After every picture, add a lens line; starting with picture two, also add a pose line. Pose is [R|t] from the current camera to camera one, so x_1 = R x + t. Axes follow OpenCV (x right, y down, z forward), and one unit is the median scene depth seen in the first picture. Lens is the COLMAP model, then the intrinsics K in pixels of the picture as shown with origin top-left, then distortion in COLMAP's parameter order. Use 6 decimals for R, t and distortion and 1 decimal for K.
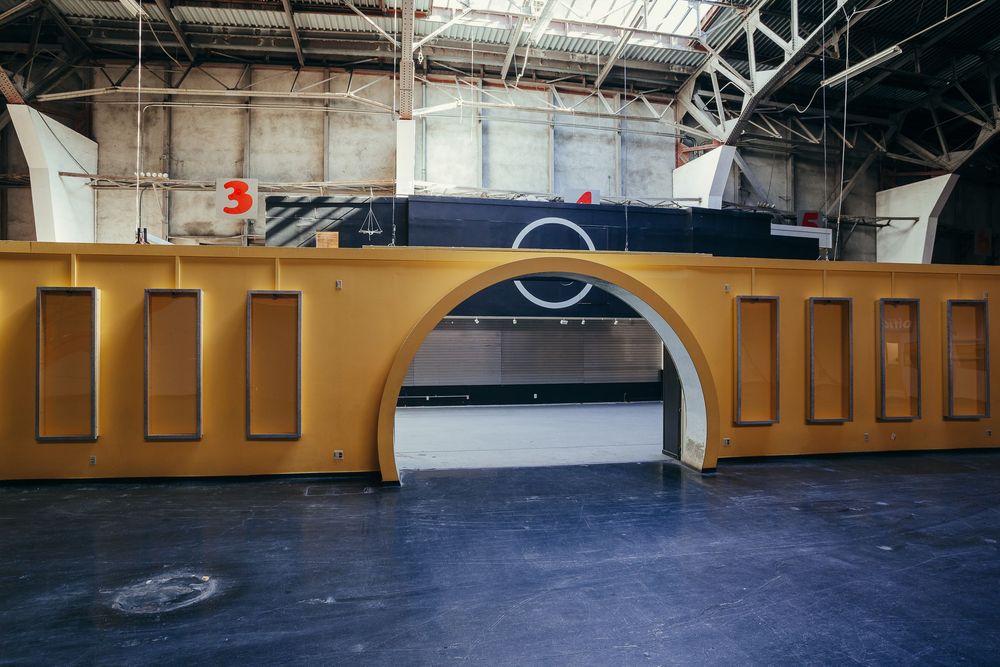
lens RADIAL K [[579.0, 0, 494.4], [0, 579.0, 329.4], [0, 0, 1]] dist [-0.071378, 0.048666]
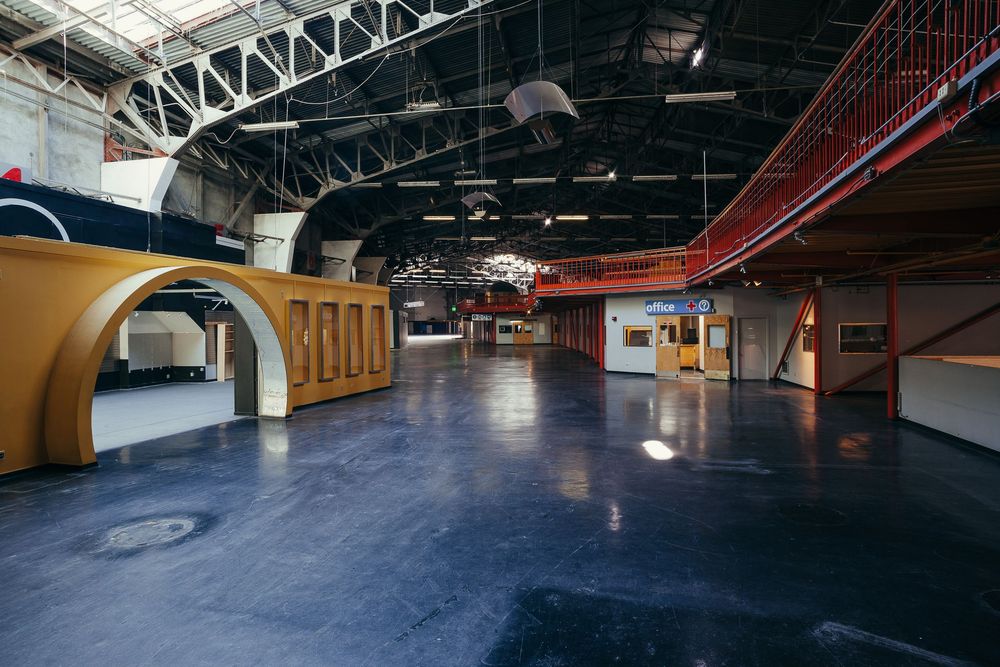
lens RADIAL K [[579.0, 0, 494.4], [0, 579.0, 329.4], [0, 0, 1]] dist [-0.071378, 0.048666]
pose [[0.419343, -0.011903, 0.907750, -0.335731], [-0.003990, 0.999880, 0.014954, -0.002674], [-0.907819, -0.009893, 0.419245, -0.053033]]
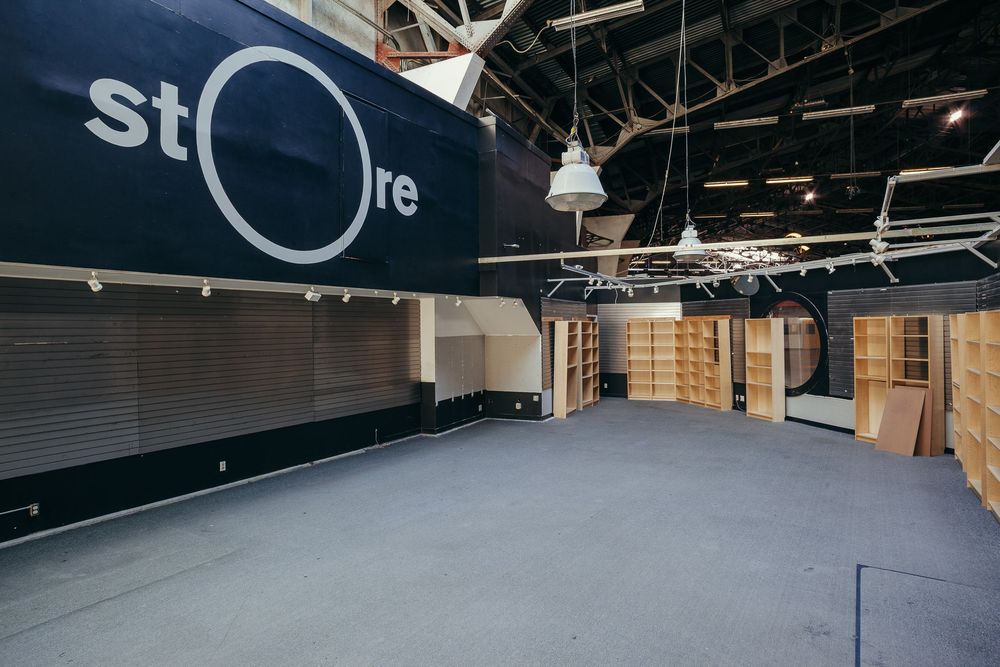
lens RADIAL K [[560.0, 0, 483.1], [0, 560.0, 327.5], [0, 0, 1]] dist [-0.065470, 0.041155]
pose [[0.669015, -0.009678, 0.743186, -0.094665], [-0.000460, 0.999910, 0.013435, 0.004677], [-0.743248, -0.009331, 0.668950, 0.515037]]
